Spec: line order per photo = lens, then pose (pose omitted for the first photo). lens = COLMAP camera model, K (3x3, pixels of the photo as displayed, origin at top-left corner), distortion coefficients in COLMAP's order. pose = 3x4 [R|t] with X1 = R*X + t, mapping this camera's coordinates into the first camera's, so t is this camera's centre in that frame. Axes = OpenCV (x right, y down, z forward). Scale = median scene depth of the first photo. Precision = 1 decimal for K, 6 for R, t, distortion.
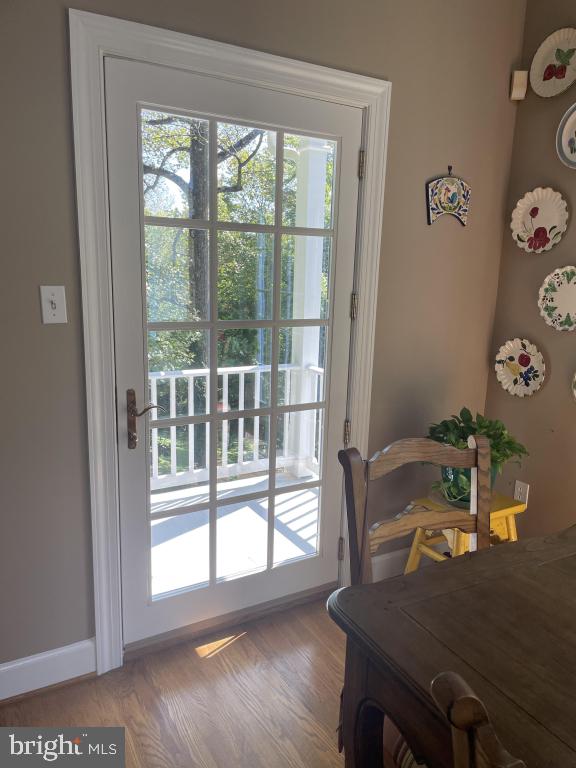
lens RADIAL K [[579.9, 0, 295.3], [0, 579.9, 383.9], [0, 0, 1]] dist [0.087854, -0.123250]
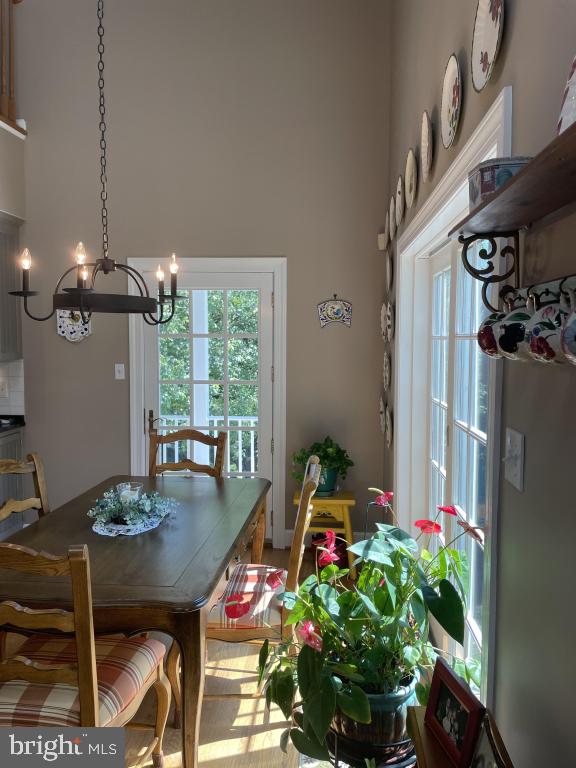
lens RADIAL K [[575.1, 0, 293.1], [0, 575.1, 373.9], [0, 0, 1]] dist [0.085085, -0.114228]
pose [[0.826978, 0.009312, -0.562158, 1.141404], [-0.089533, 0.989285, -0.115323, 0.063863], [0.555060, 0.145701, 0.818950, -0.417844]]
